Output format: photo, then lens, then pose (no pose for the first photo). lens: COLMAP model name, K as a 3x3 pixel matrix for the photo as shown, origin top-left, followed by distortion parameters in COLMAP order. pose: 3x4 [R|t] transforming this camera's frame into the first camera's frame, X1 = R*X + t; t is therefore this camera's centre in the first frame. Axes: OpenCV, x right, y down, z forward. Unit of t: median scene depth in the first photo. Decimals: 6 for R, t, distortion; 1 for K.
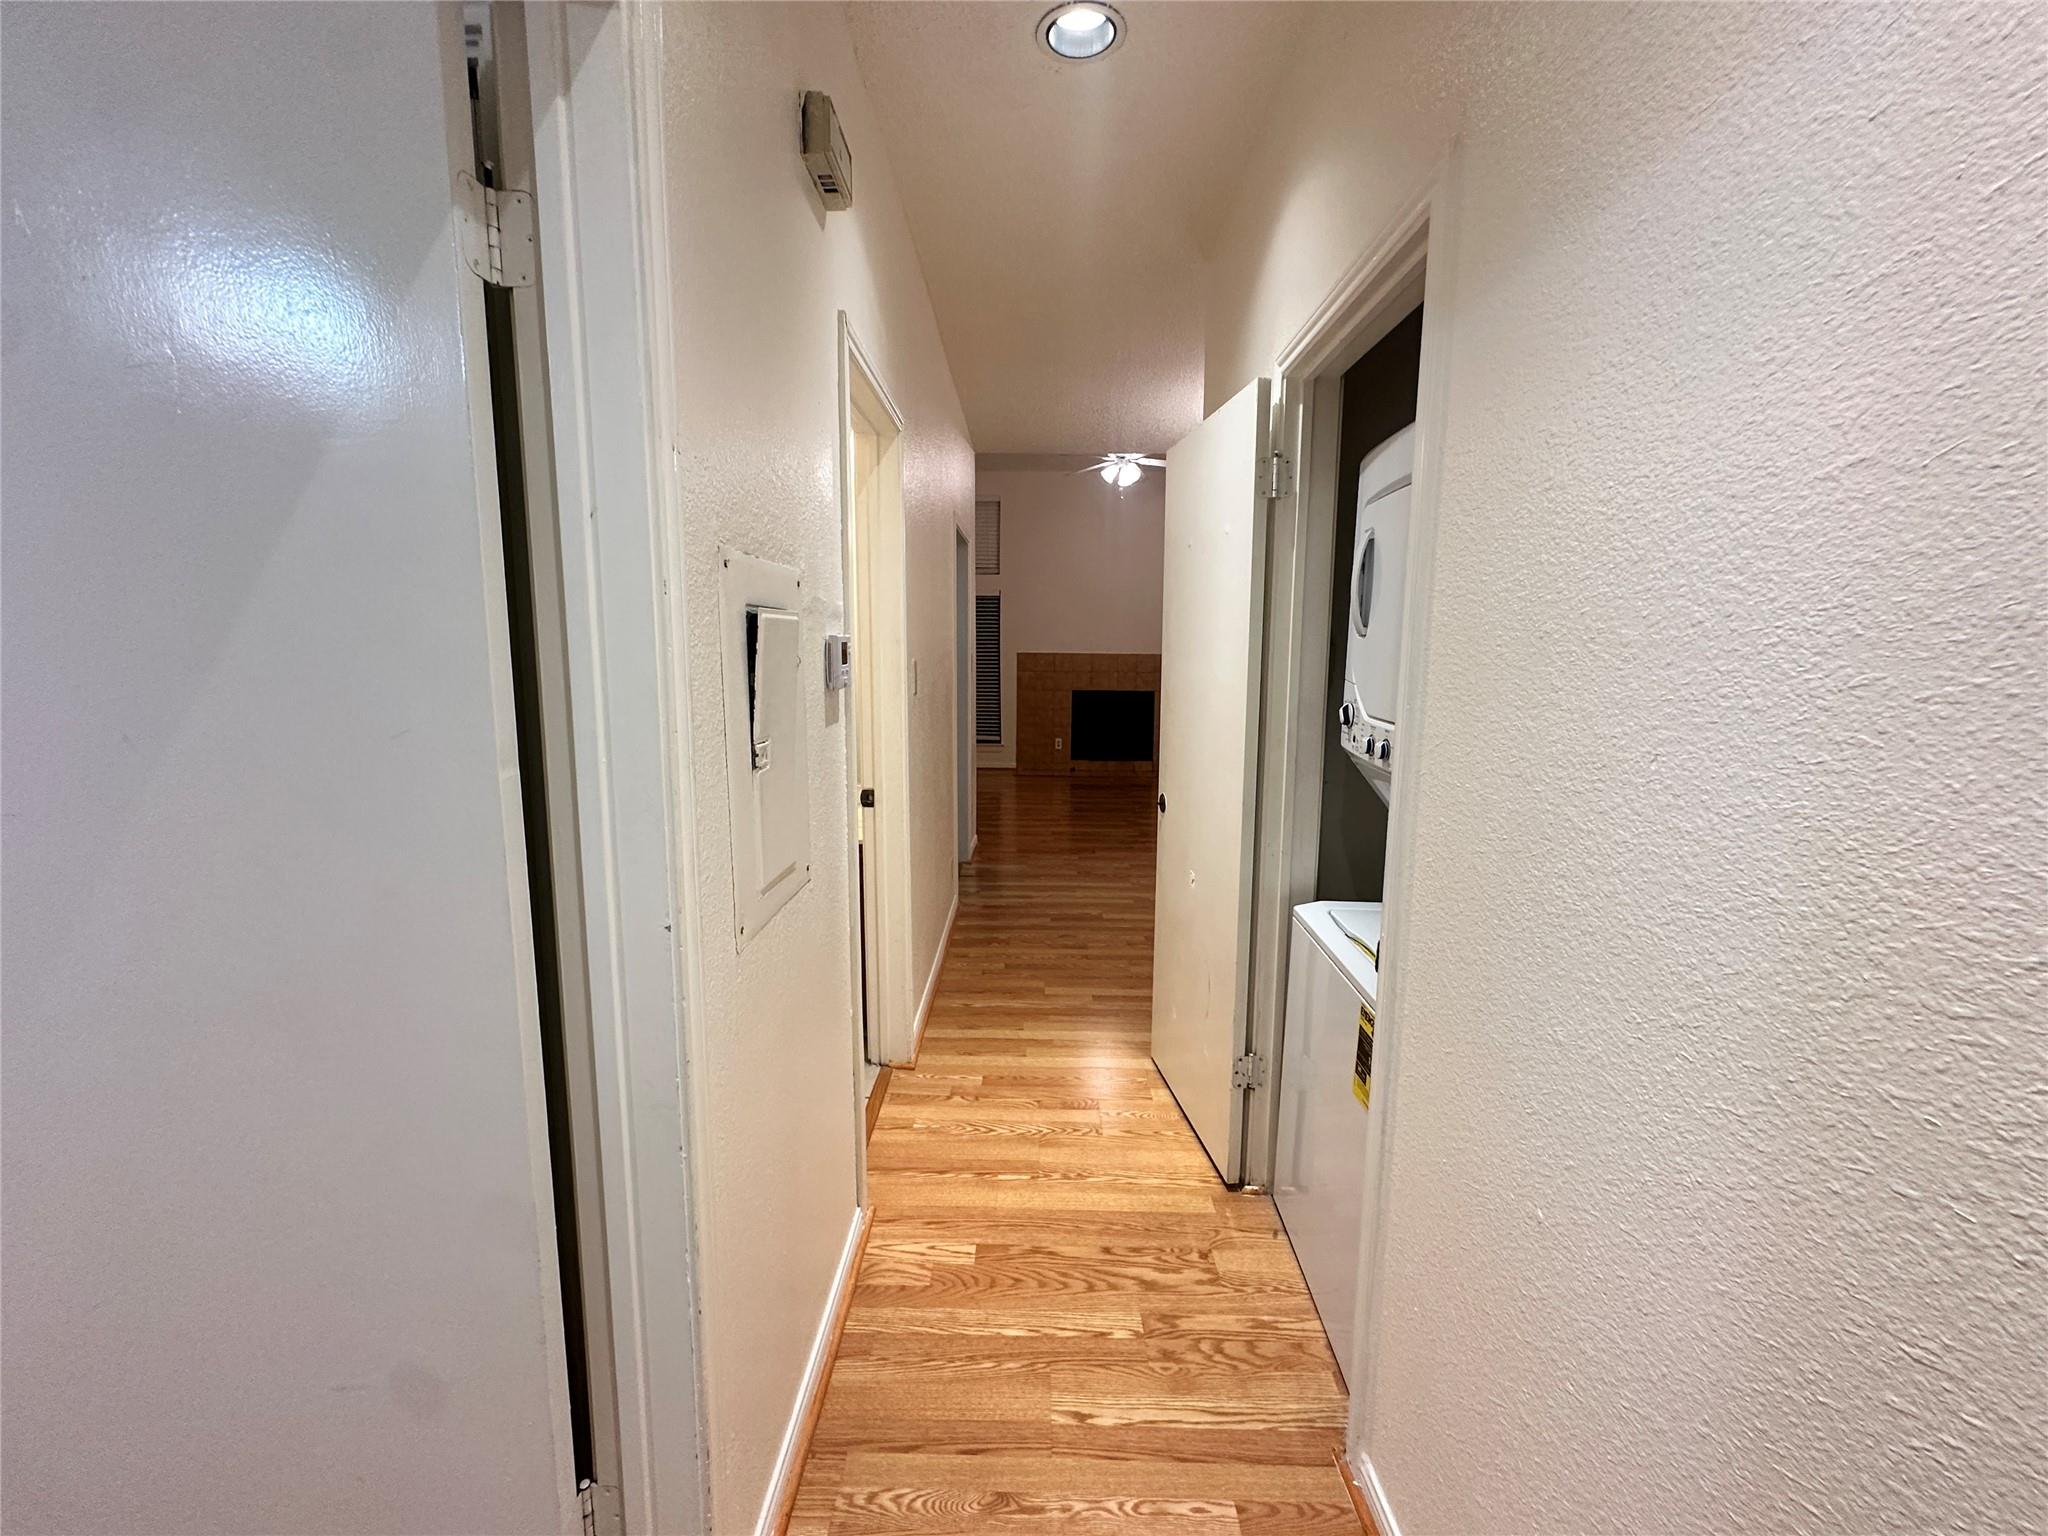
lens RADIAL K [[818.1, 0, 1017.0], [0, 818.1, 773.7], [0, 0, 1]] dist [-0.005465, 0.001498]
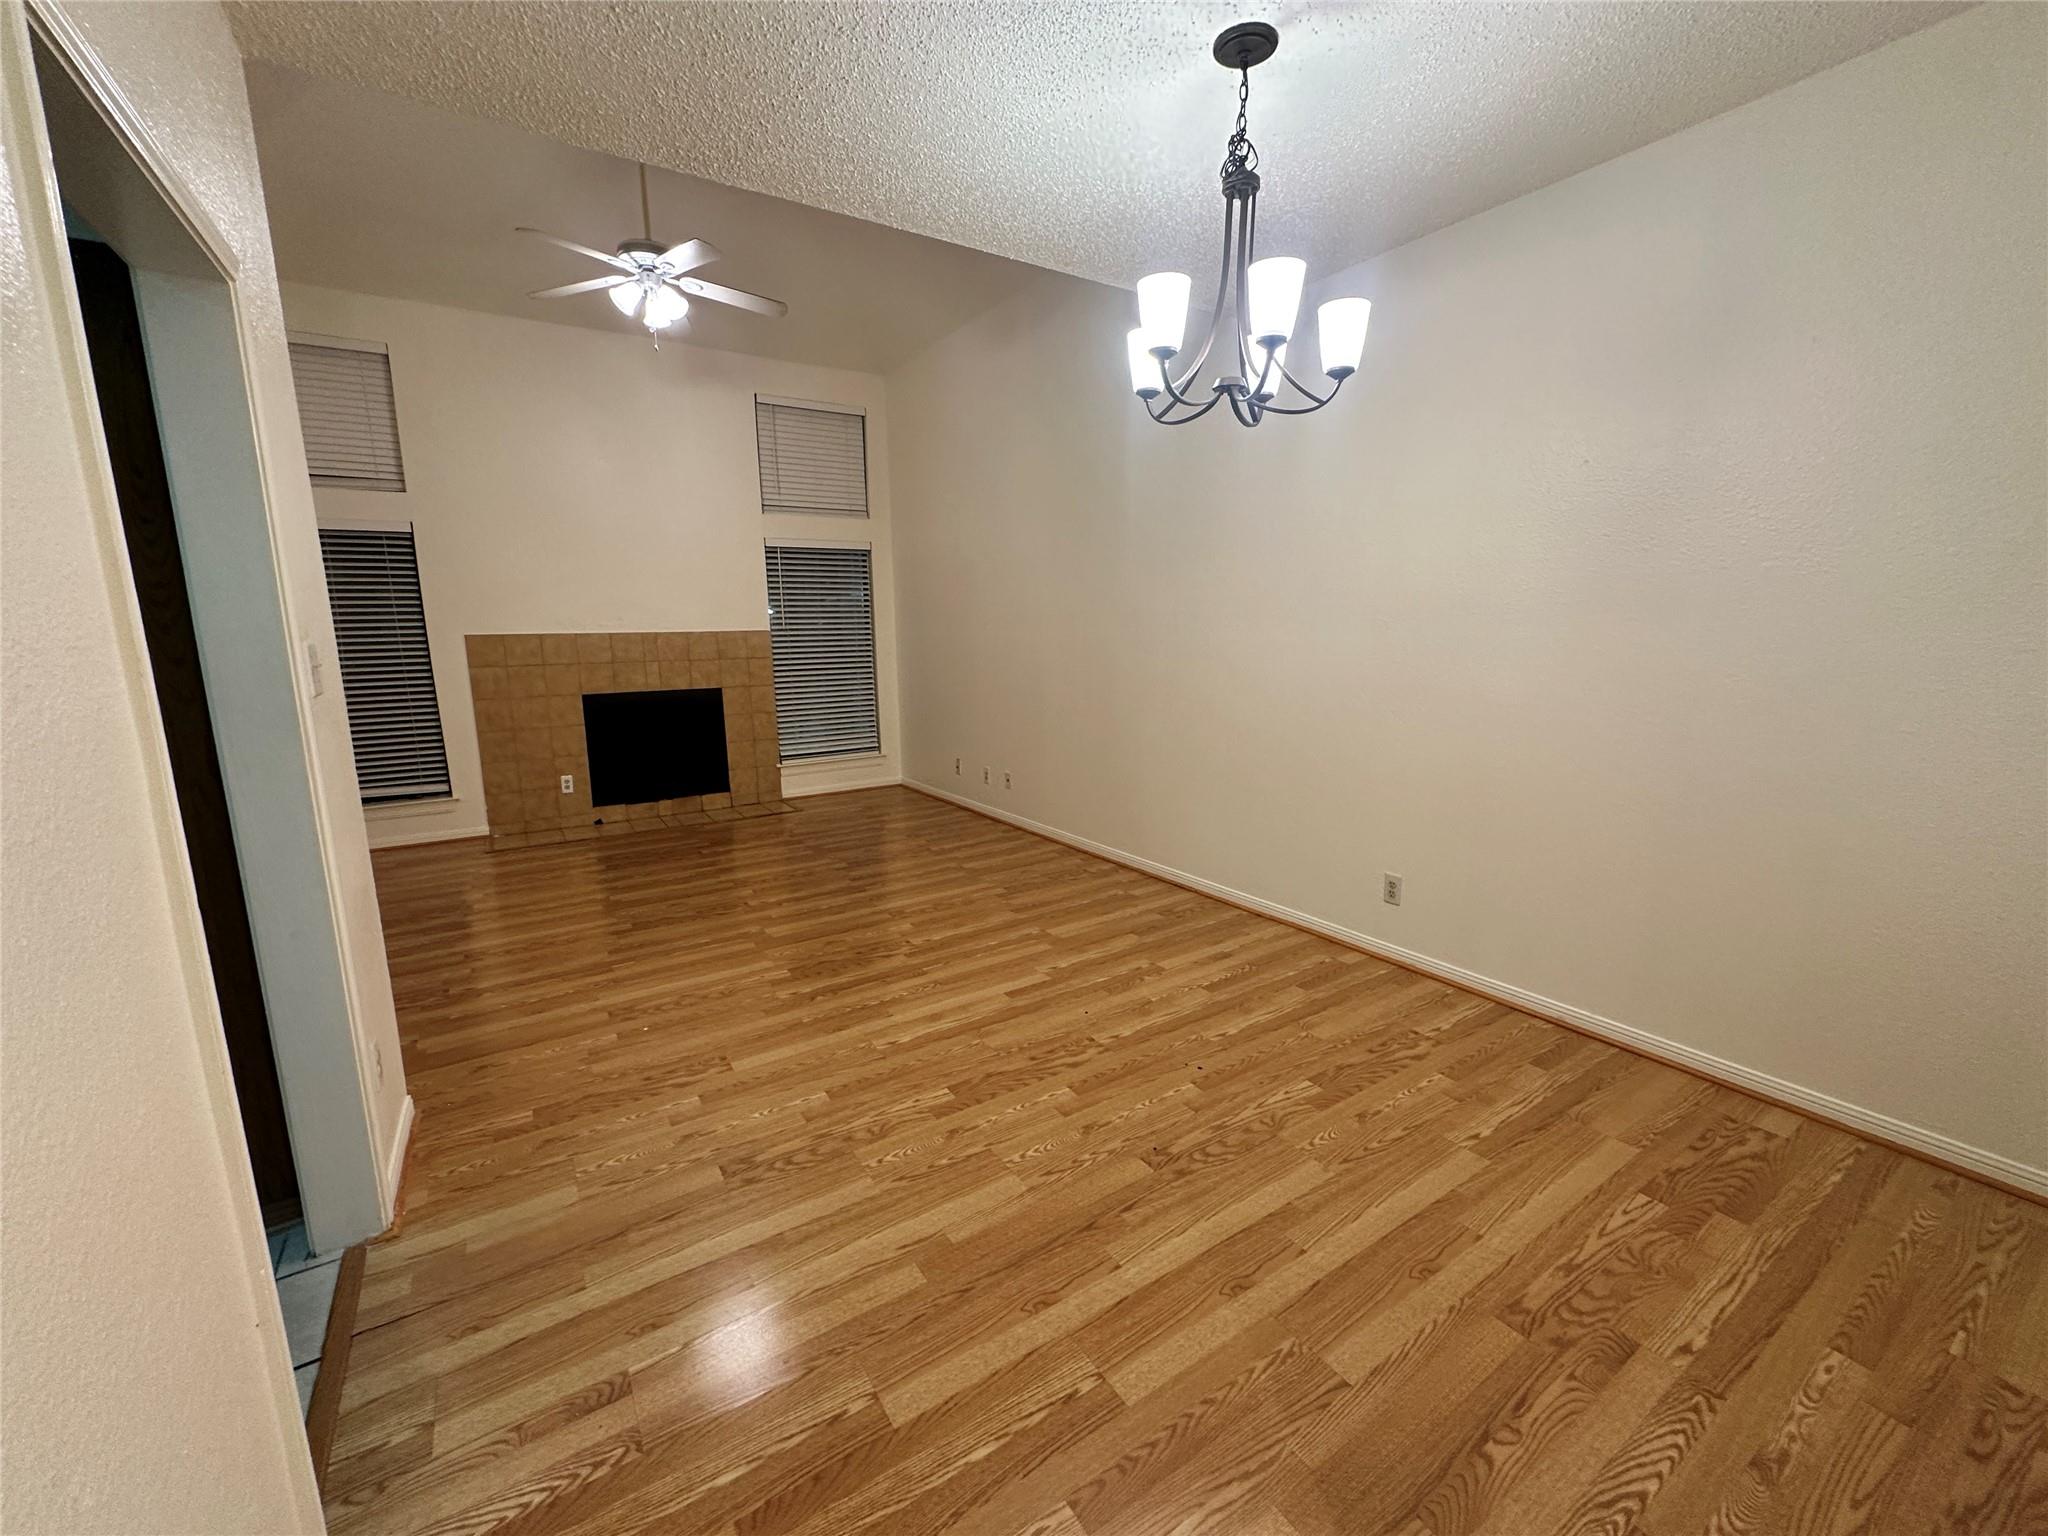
lens RADIAL K [[818.1, 0, 1027.7], [0, 818.1, 765.1], [0, 0, 1]] dist [-0.005465, 0.001498]
pose [[0.833554, -0.114043, 0.540539, 0.009838], [0.086123, 0.993323, 0.076764, -0.068335], [-0.545684, -0.017434, 0.837810, 0.310362]]
